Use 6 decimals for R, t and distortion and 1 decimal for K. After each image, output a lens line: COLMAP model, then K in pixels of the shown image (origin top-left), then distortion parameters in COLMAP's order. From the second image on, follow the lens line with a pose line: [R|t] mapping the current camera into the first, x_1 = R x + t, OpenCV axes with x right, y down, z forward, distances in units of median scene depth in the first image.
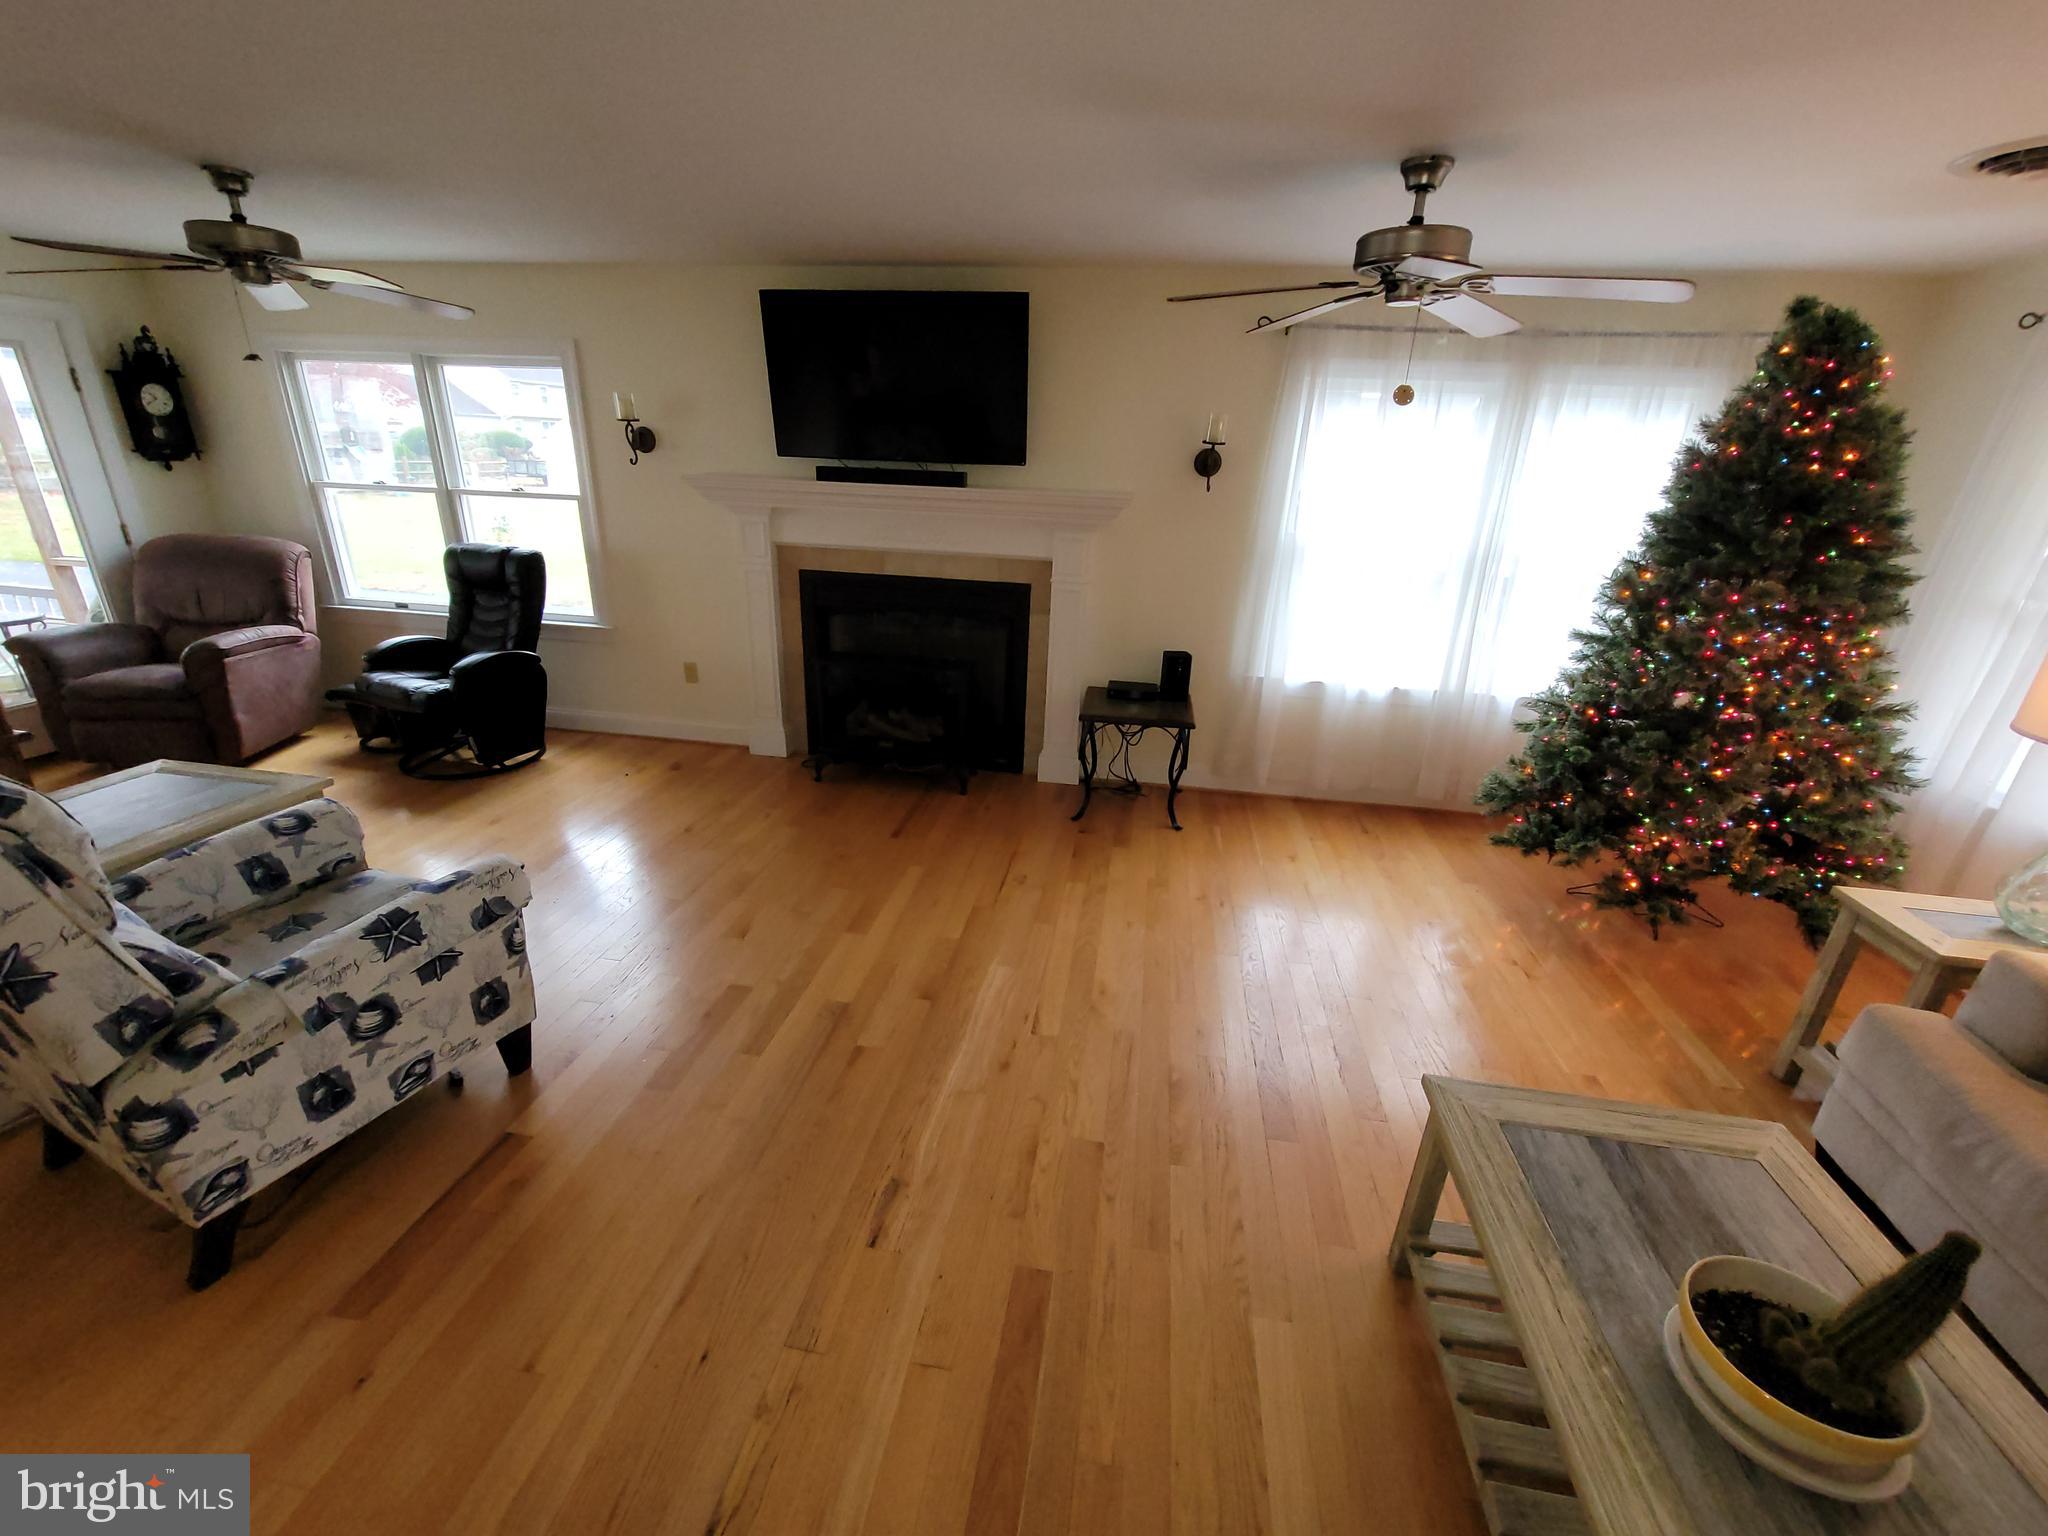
lens RADIAL K [[836.6, 0, 1021.5], [0, 836.6, 771.4], [0, 0, 1]] dist [-0.004171, 0.001537]
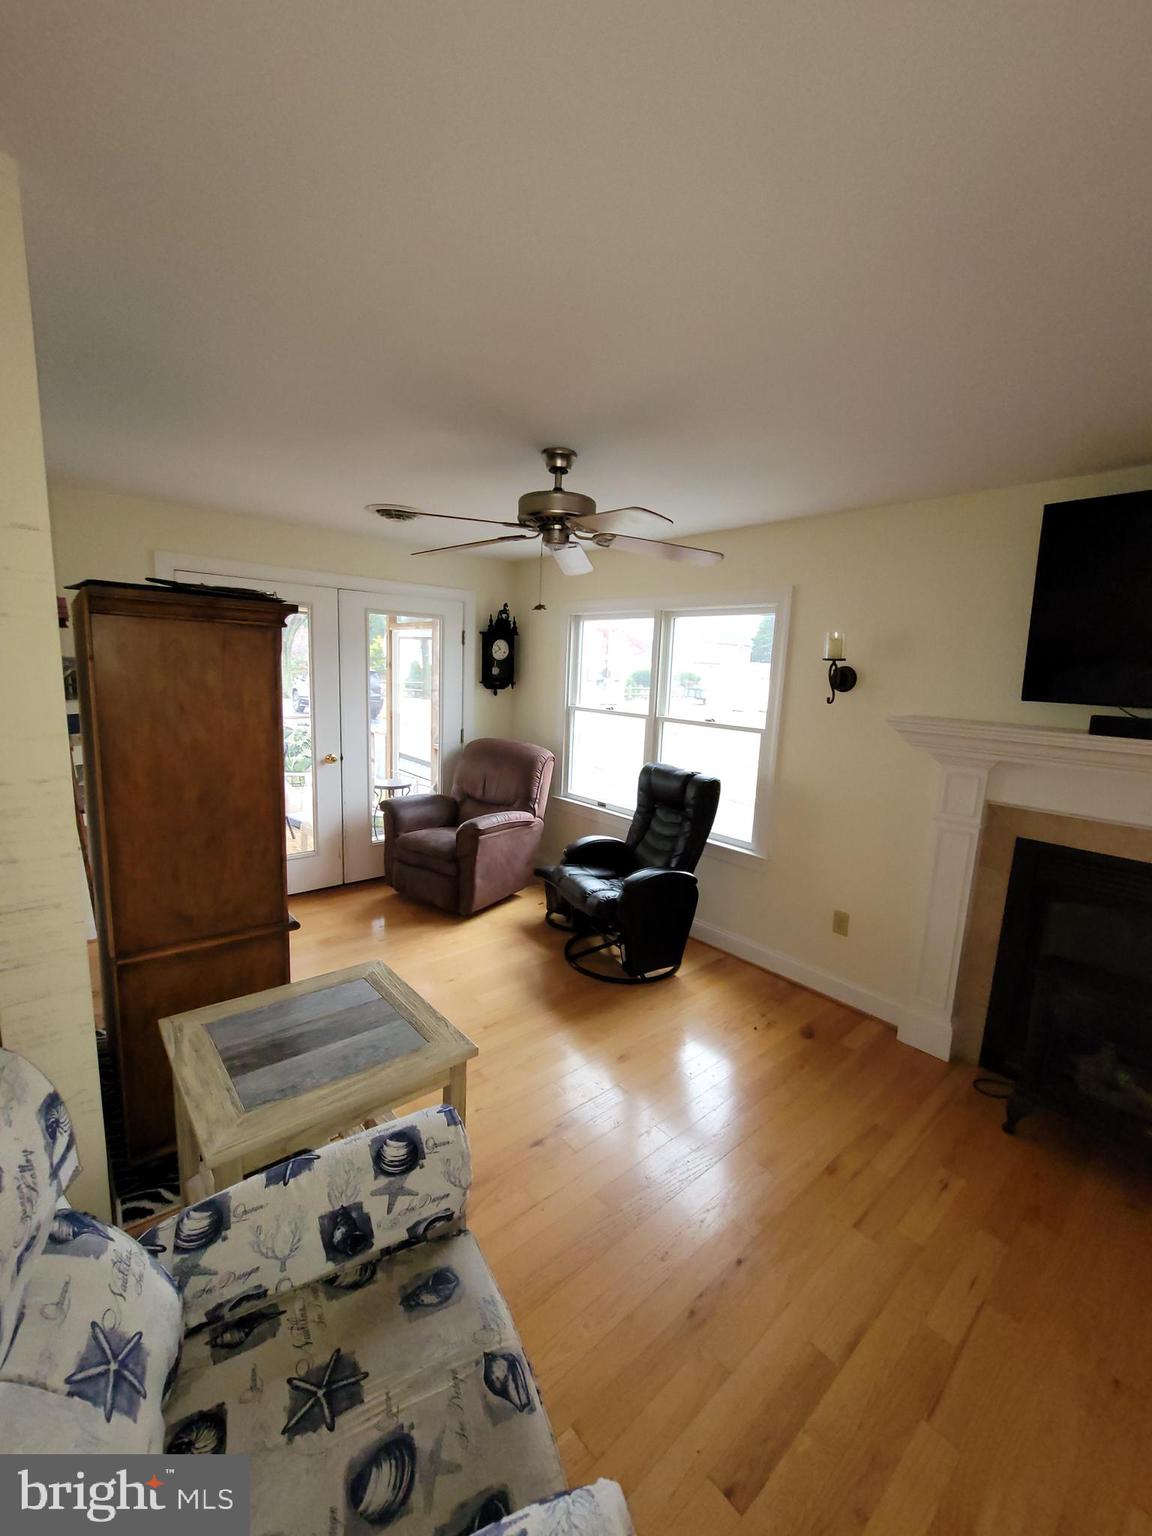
lens RADIAL K [[627.4, 0, 575.9], [0, 627.4, 768.7], [0, 0, 1]] dist [-0.004171, 0.001537]
pose [[0.770517, 0.098866, -0.629705, -0.229842], [-0.240762, 0.959858, -0.143899, -0.123842], [0.590201, 0.262486, 0.763390, 0.305111]]
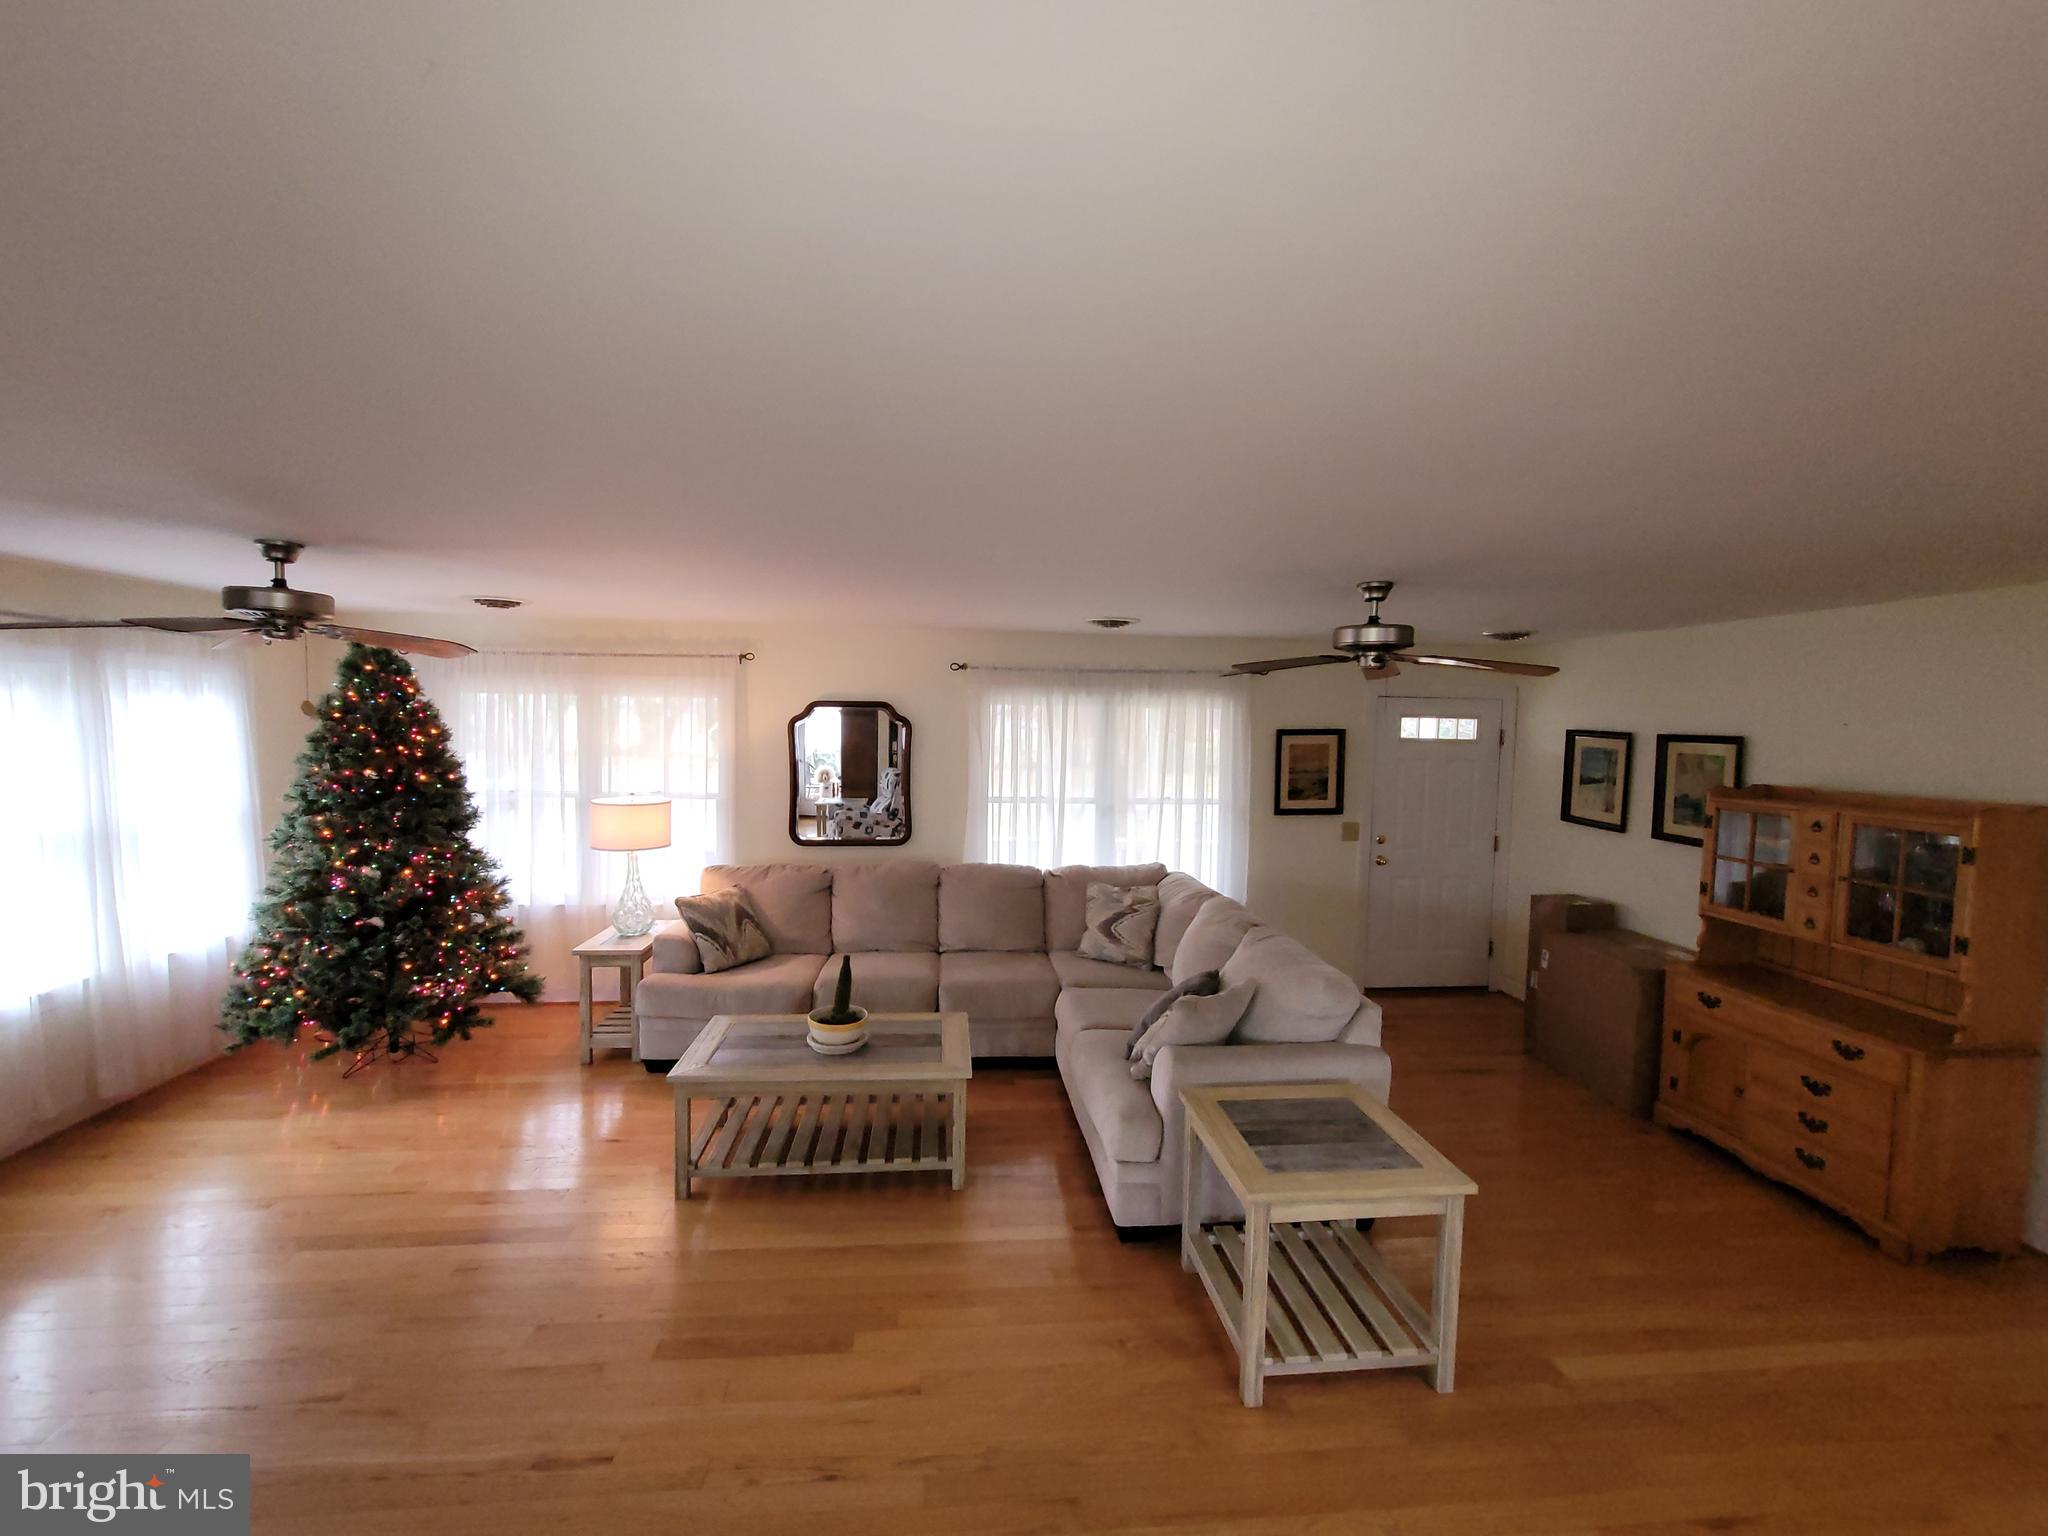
lens RADIAL K [[836.6, 0, 1022.8], [0, 836.6, 769.2], [0, 0, 1]] dist [-0.004171, 0.001537]
pose [[-0.250242, -0.099160, 0.963092, -0.570572], [0.320098, 0.930329, 0.178958, -0.139216], [-0.913737, 0.353067, -0.201067, 0.172573]]
